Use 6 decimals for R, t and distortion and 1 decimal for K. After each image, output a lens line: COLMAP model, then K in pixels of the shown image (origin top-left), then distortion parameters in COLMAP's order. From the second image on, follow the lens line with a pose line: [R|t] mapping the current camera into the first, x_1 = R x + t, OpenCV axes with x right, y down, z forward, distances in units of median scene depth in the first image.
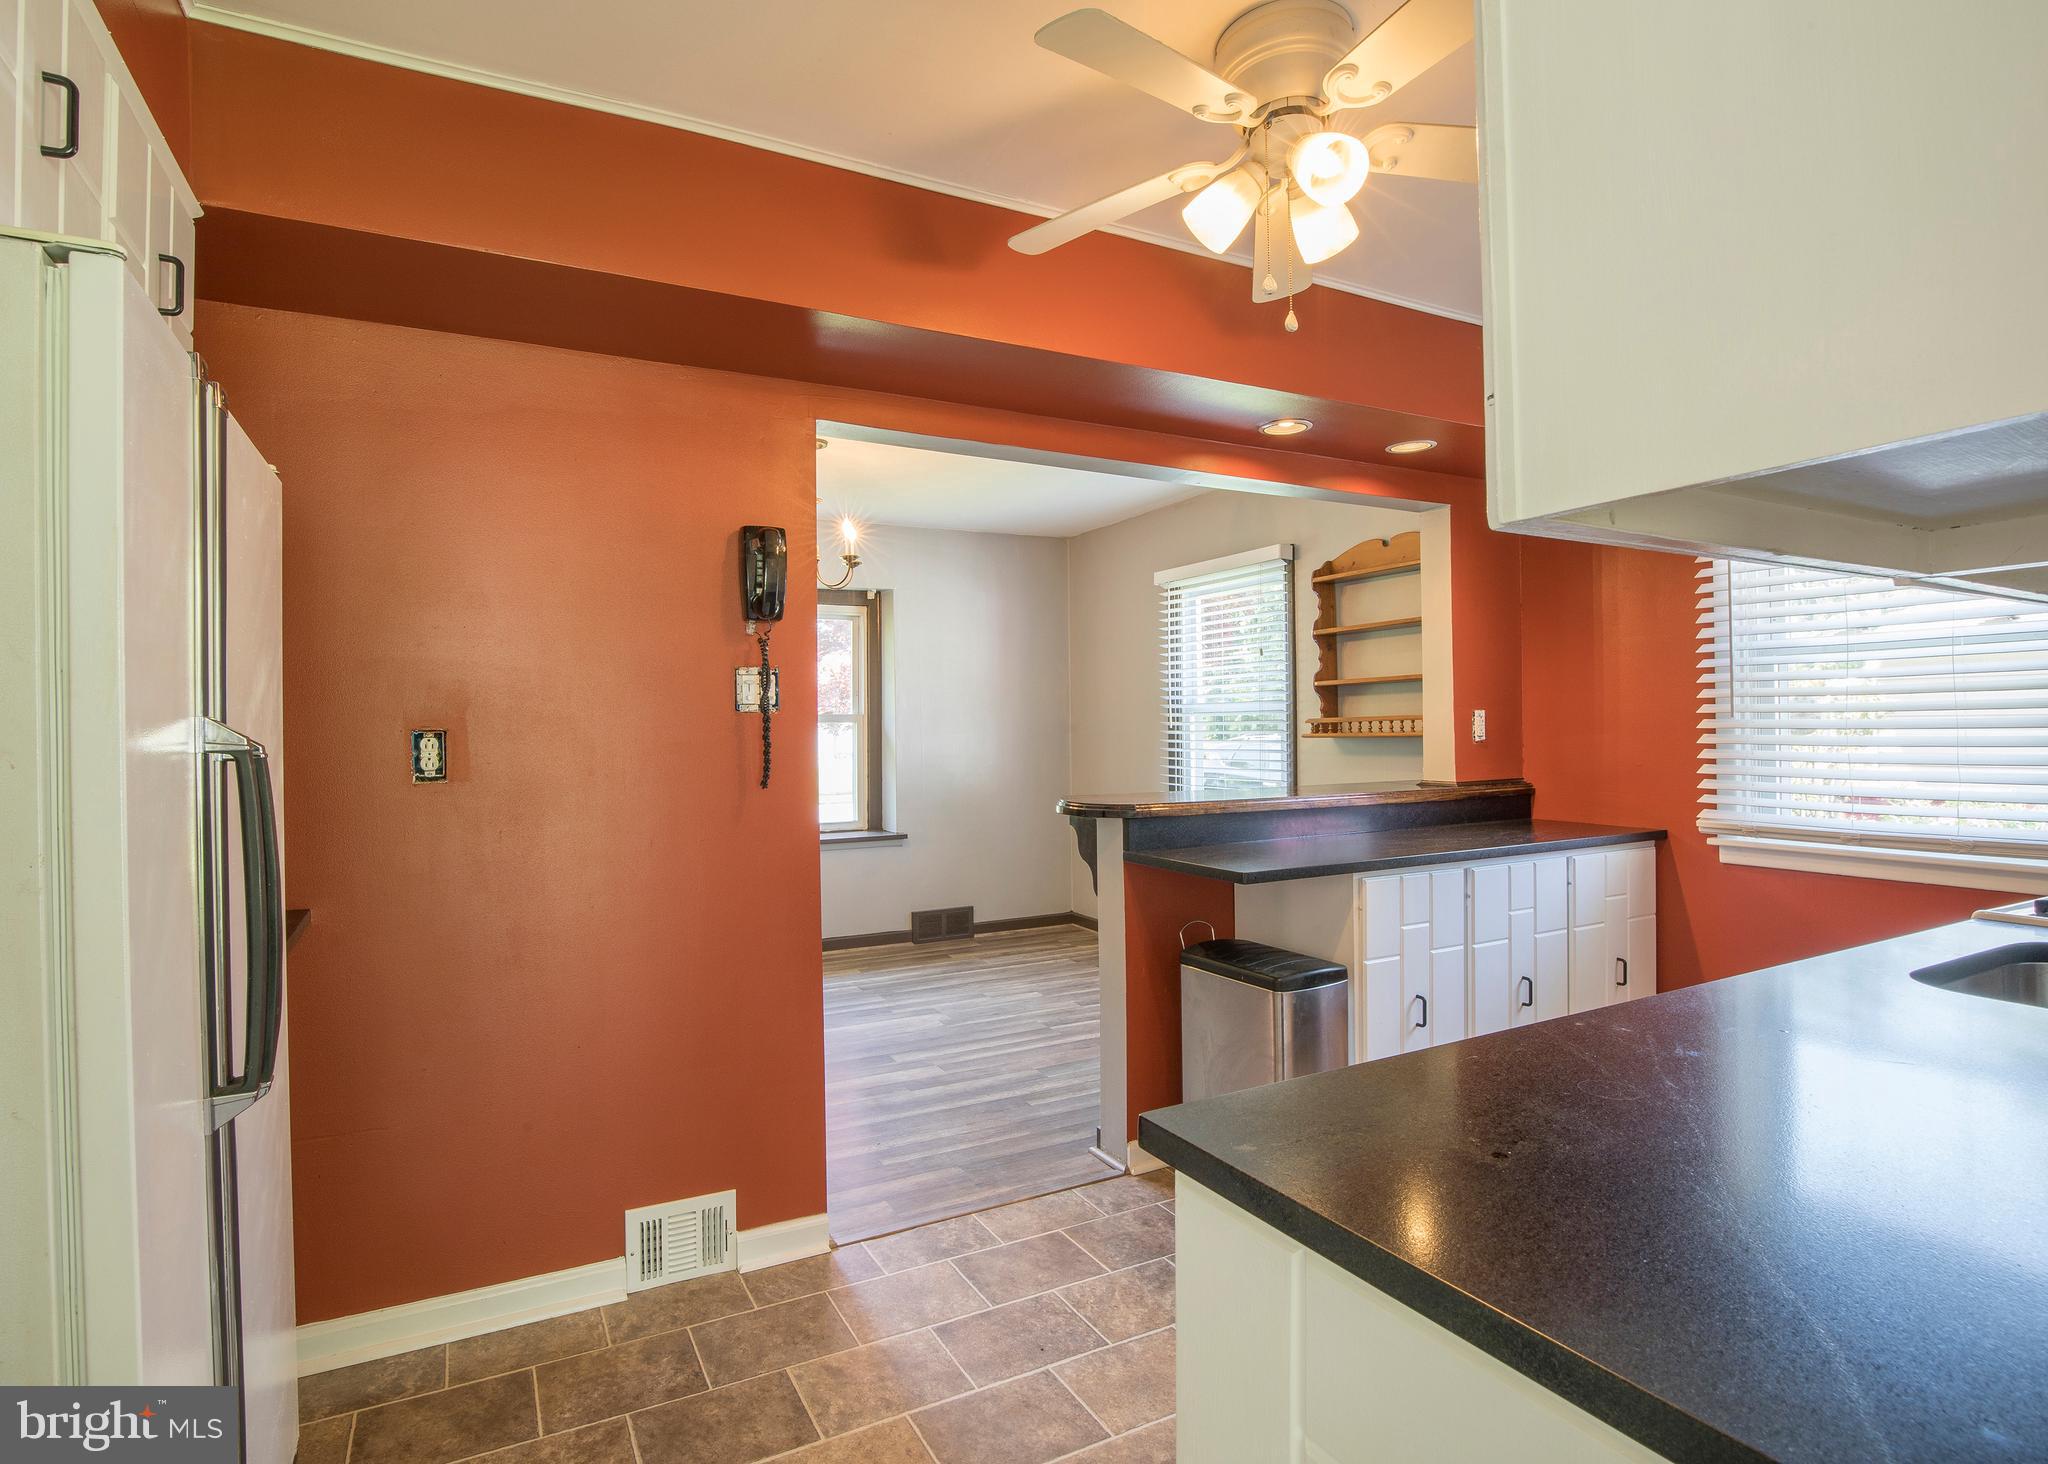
lens RADIAL K [[1008.5, 0, 965.6], [0, 1008.5, 725.5], [0, 0, 1]] dist [-0.041579, 0.004164]
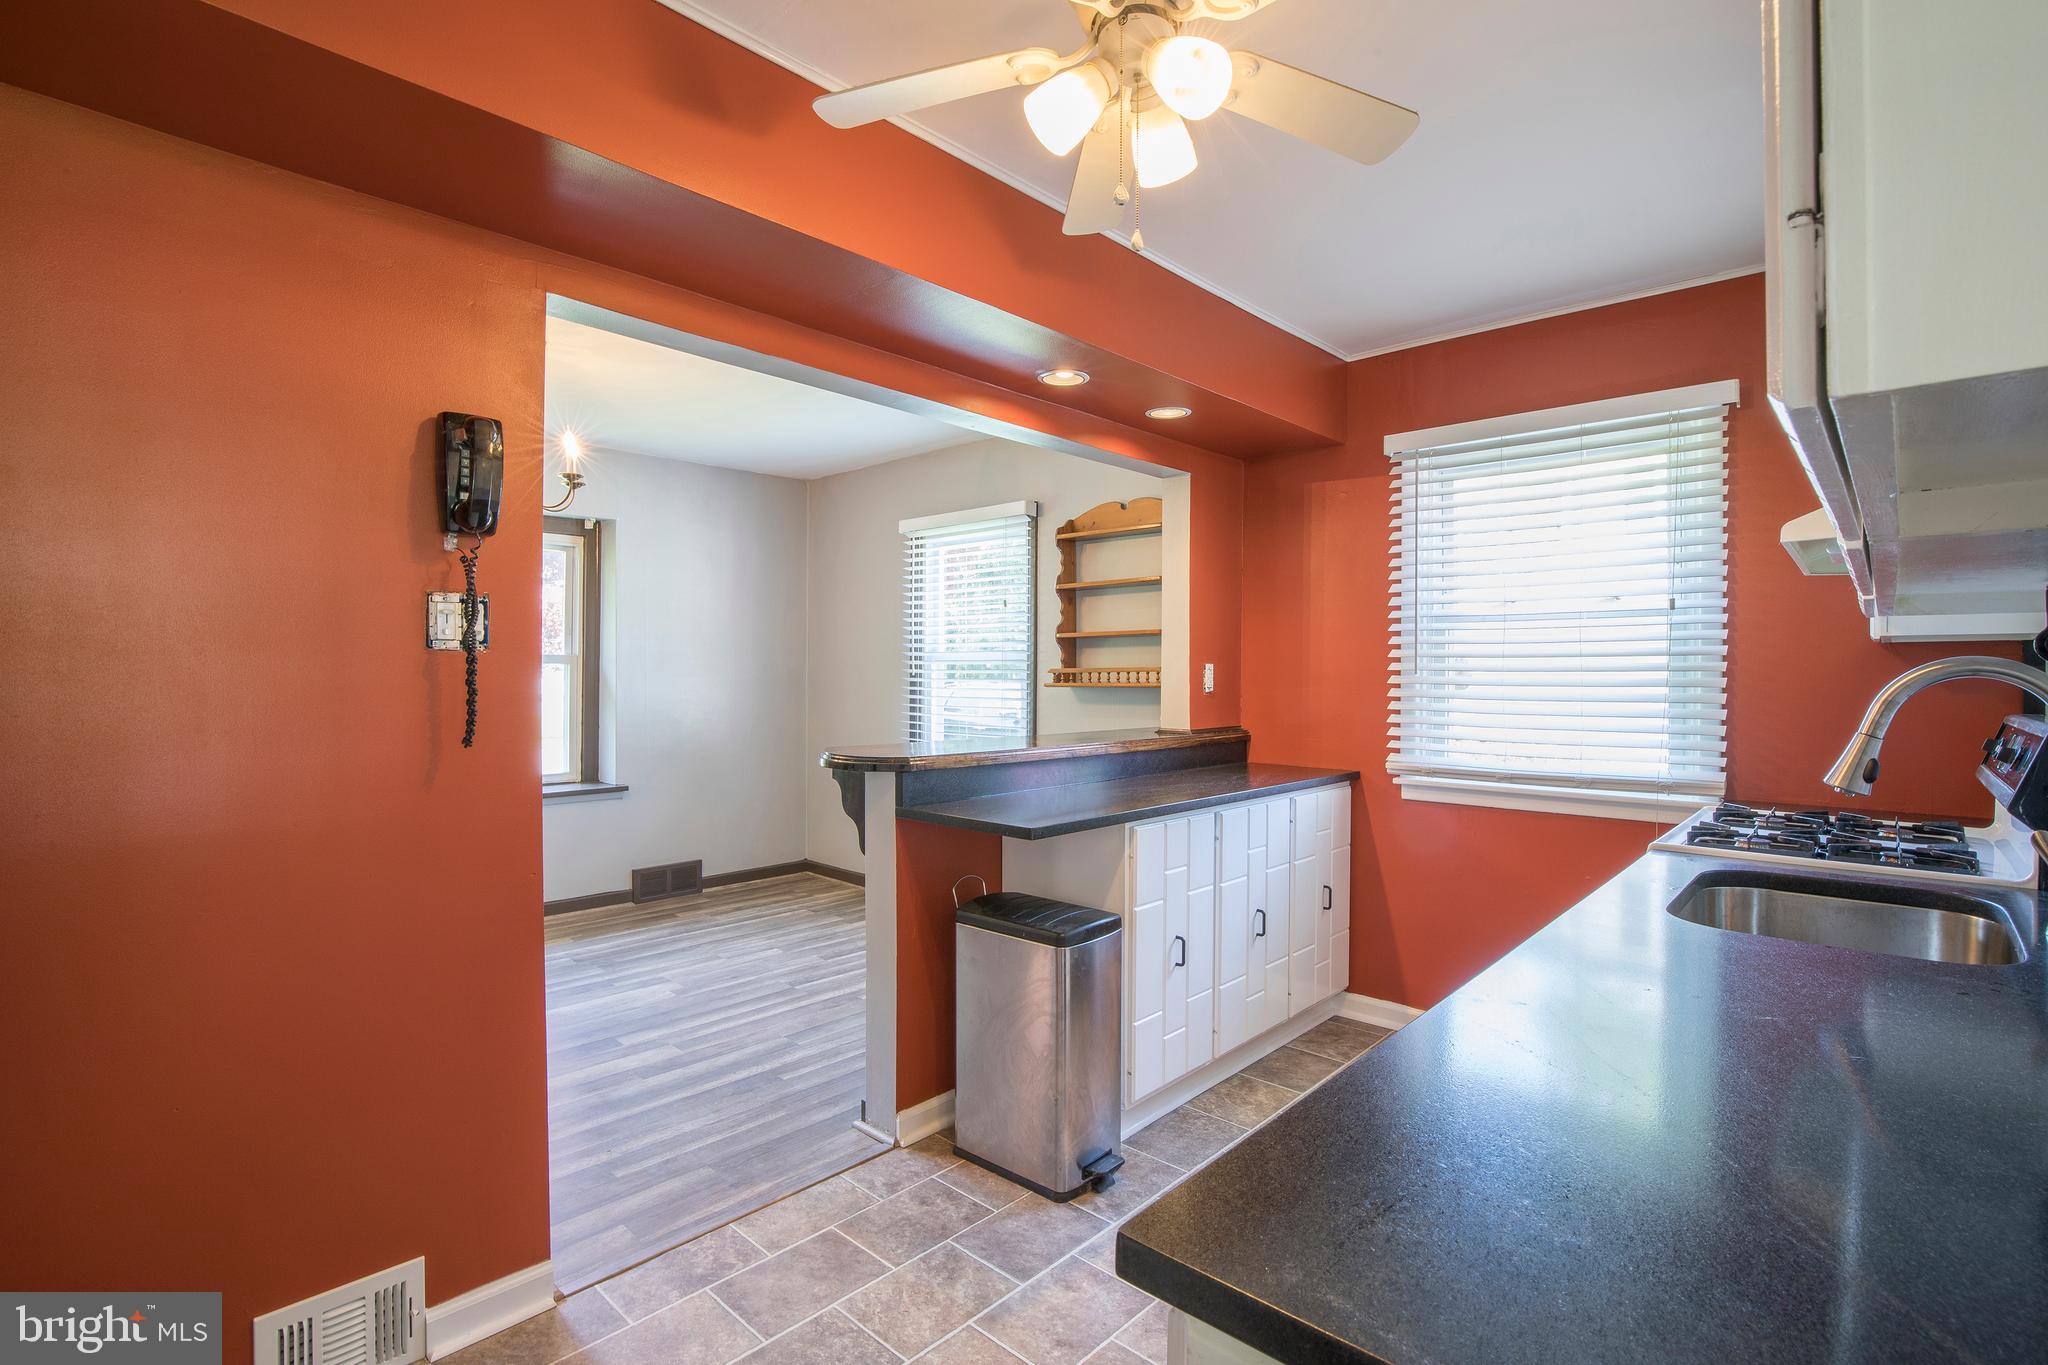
lens RADIAL K [[945.3, 0, 1039.3], [0, 945.3, 679.3], [0, 0, 1]] dist [-0.034975, 0.004954]
pose [[0.932291, 0.012845, 0.361482, -0.036691], [-0.015867, 0.999860, 0.005391, -0.001430], [-0.361362, -0.010762, 0.932363, 0.120126]]
